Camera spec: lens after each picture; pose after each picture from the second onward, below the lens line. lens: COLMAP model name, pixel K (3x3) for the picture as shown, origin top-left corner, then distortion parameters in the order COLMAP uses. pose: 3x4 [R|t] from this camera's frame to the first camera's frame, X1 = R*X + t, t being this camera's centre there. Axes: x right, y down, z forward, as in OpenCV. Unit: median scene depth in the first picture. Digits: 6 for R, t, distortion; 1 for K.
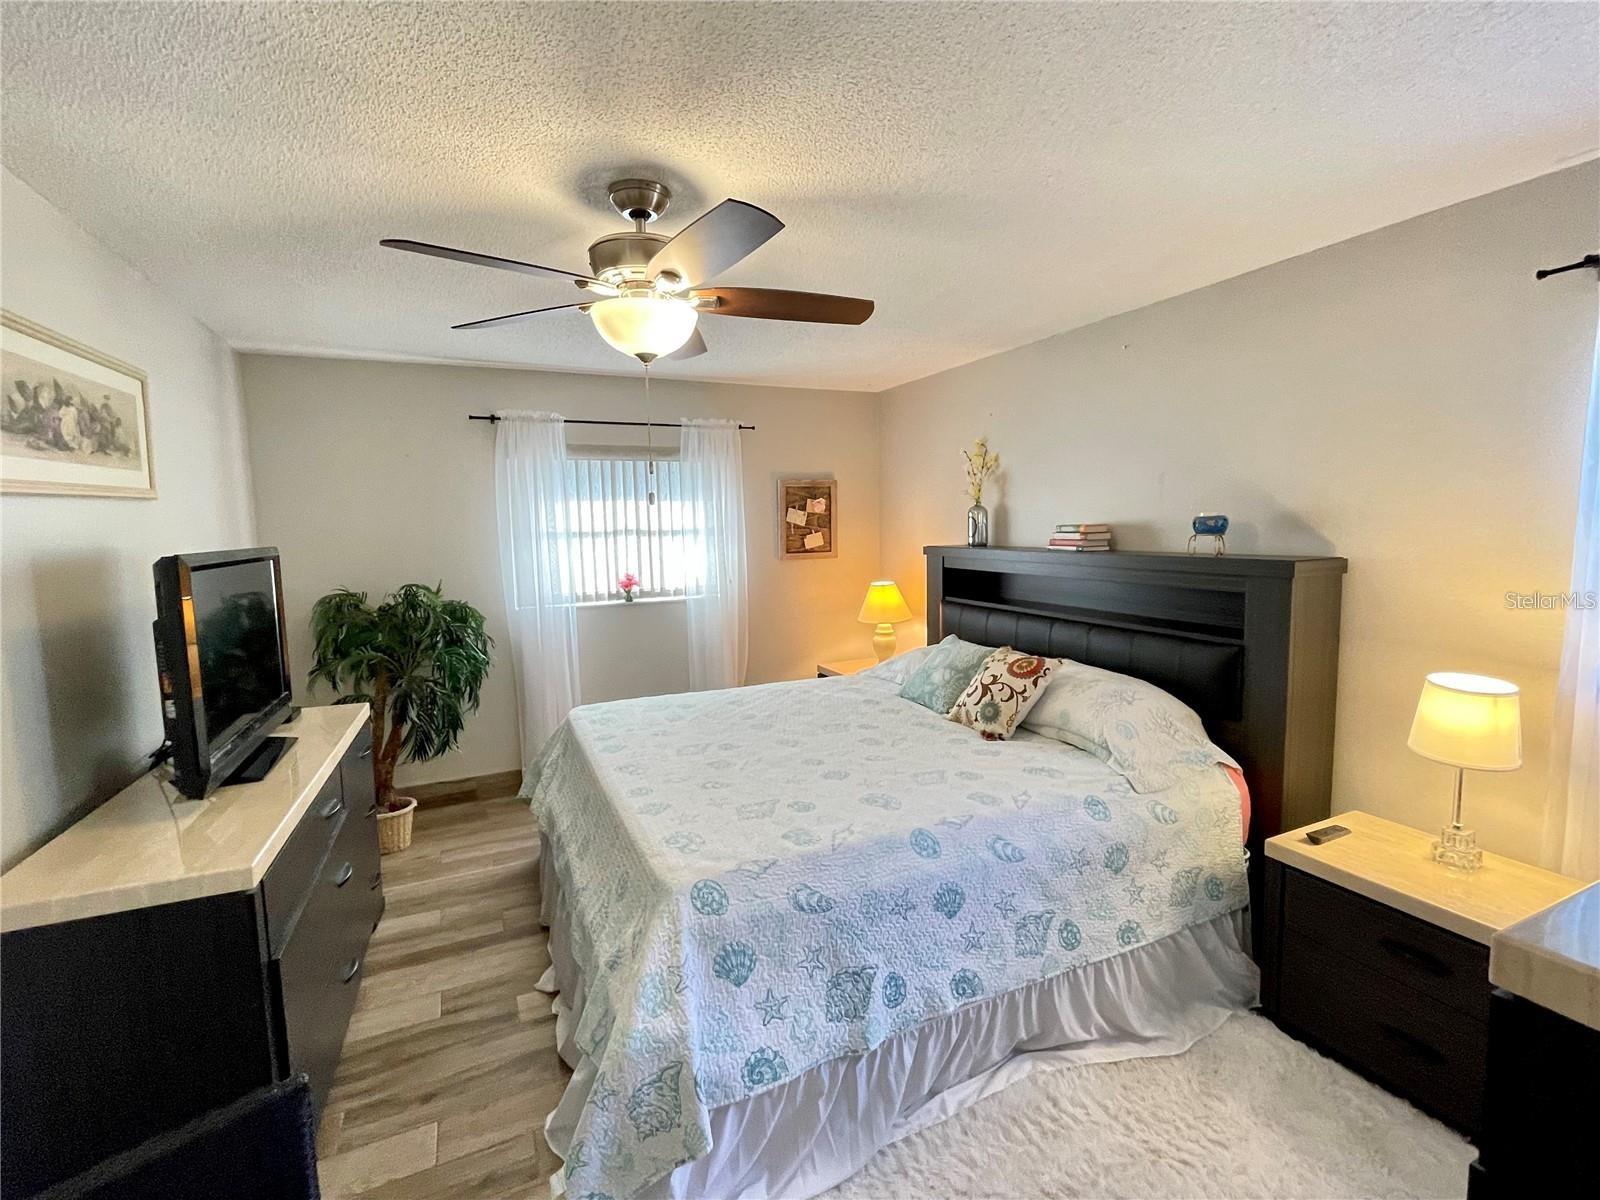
lens RADIAL K [[721.7, 0, 800.0], [0, 721.7, 600.0], [0, 0, 1]] dist [0.014500, -0.000083]
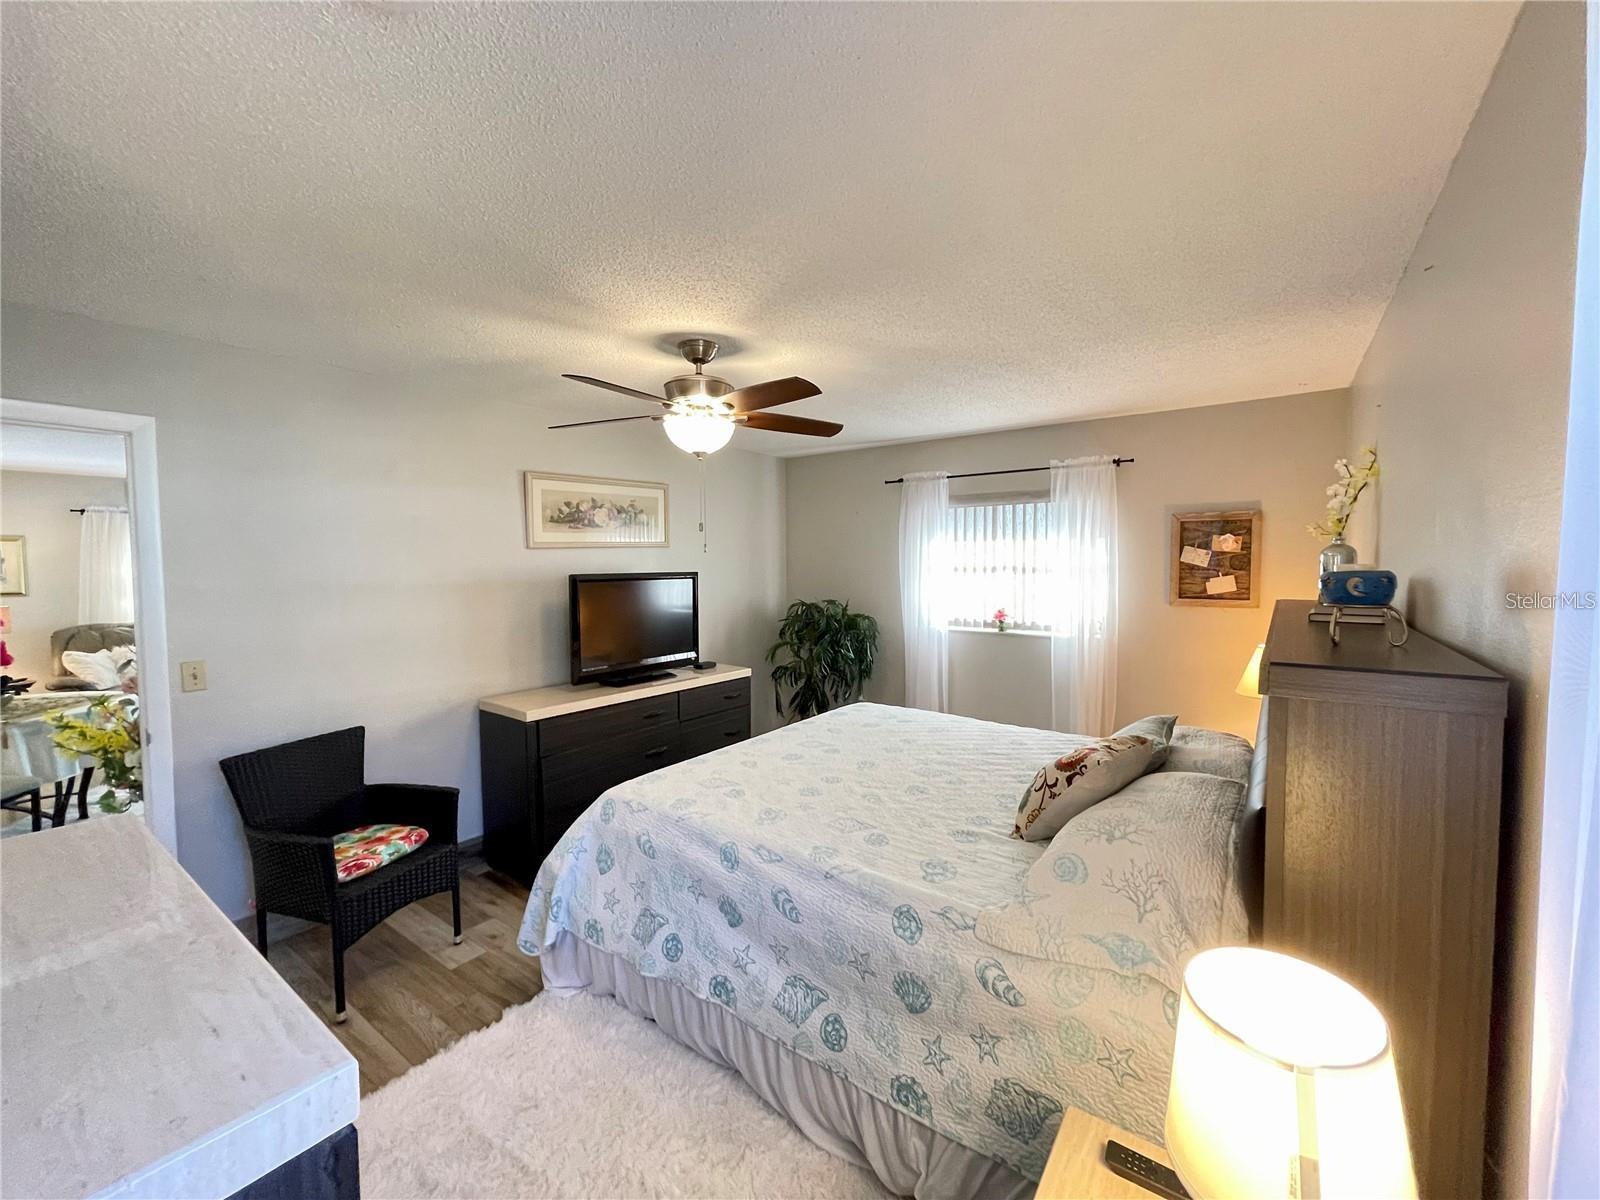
lens RADIAL K [[641.8, 0, 800.1], [0, 641.8, 589.5], [0, 0, 1]] dist [0.001934, 0.000110]
pose [[0.498116, 0.055581, -0.865327, 0.467094], [-0.099295, 0.995035, 0.006754, -0.038347], [0.861406, 0.082558, 0.501162, 0.242579]]
